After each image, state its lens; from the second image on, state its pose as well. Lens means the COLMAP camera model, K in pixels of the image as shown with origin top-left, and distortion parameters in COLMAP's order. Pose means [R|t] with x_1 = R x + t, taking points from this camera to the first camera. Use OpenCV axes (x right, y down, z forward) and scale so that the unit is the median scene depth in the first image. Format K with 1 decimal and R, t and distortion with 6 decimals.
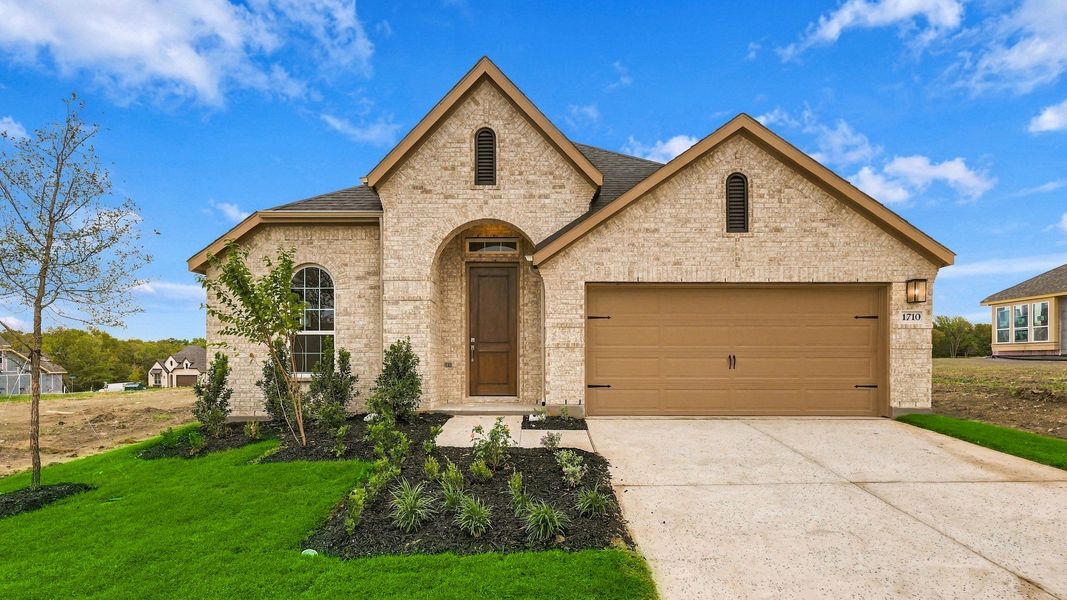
lens RADIAL K [[613.6, 0, 536.2], [0, 613.6, 320.8], [0, 0, 1]] dist [-0.000518, 0.000088]
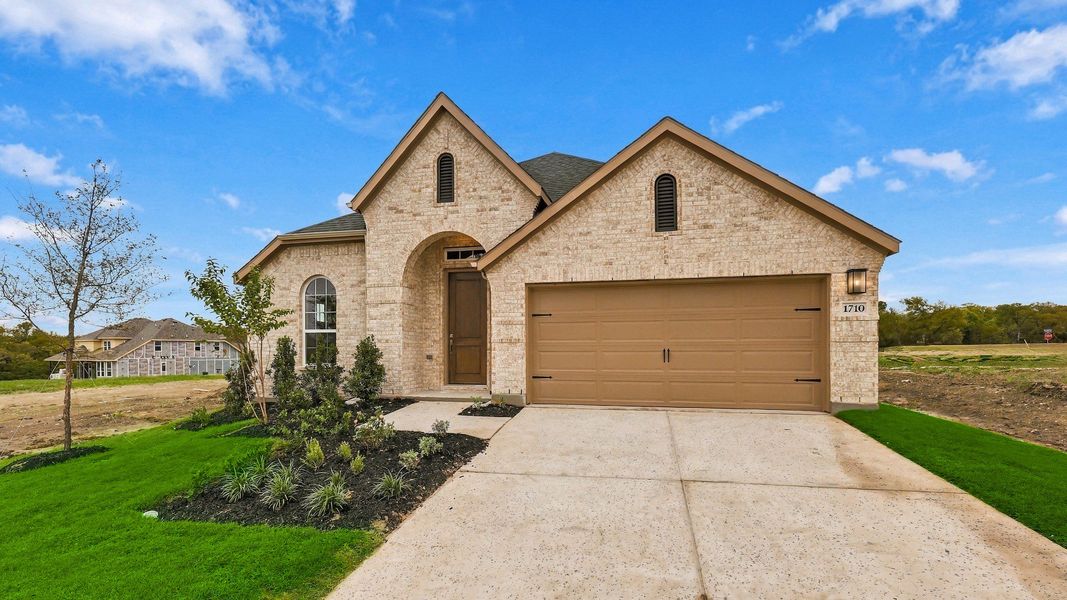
lens RADIAL K [[534.7, 0, 521.7], [0, 534.7, 306.7], [0, 0, 1]] dist [0.002580, 0.000466]
pose [[0.969710, -0.022529, -0.243219, 0.306034], [0.019503, 0.999700, -0.014843, -0.006760], [0.243480, 0.009650, 0.969858, 0.058195]]
